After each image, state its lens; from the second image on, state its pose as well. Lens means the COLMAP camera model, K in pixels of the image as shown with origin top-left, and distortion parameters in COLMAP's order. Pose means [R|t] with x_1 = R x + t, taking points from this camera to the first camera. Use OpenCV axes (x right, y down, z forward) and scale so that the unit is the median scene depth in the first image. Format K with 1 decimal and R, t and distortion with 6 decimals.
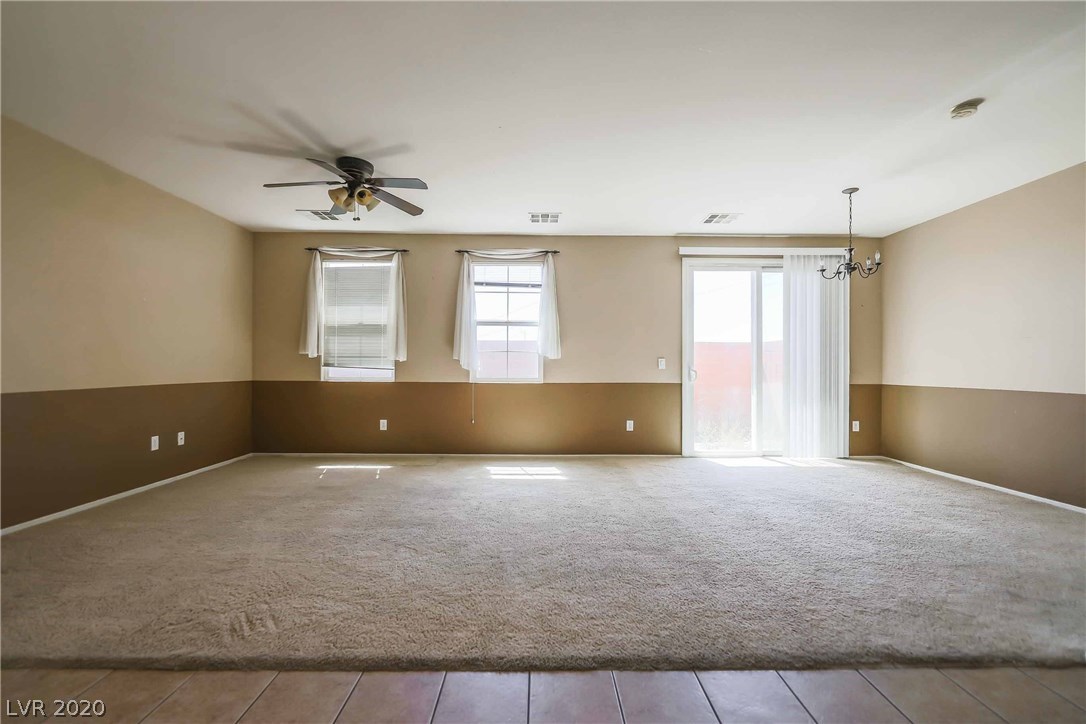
lens RADIAL K [[483.8, 0, 543.0], [0, 483.8, 362.0], [0, 0, 1]] dist [-0.001100, -0.001059]
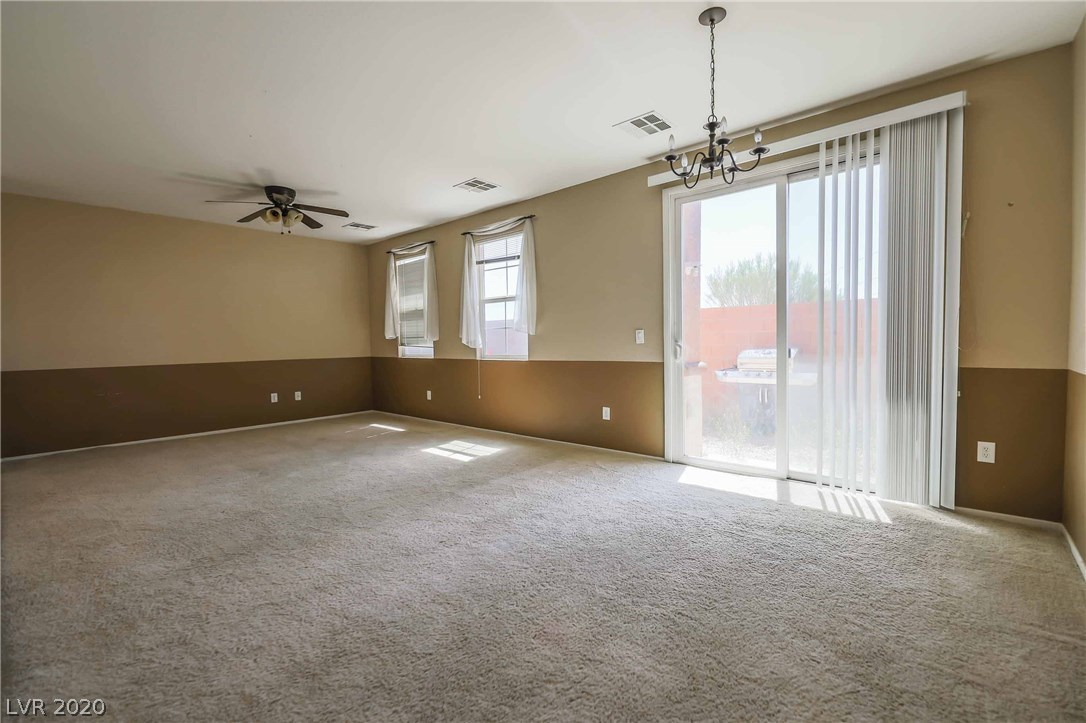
lens RADIAL K [[474.4, 0, 541.2], [0, 474.4, 361.4], [0, 0, 1]] dist [-0.002748, -0.000578]
pose [[0.742491, 0.009667, -0.669787, 0.636471], [0.028677, 0.998520, 0.046201, 0.003606], [0.669242, -0.053512, 0.741115, 0.336737]]
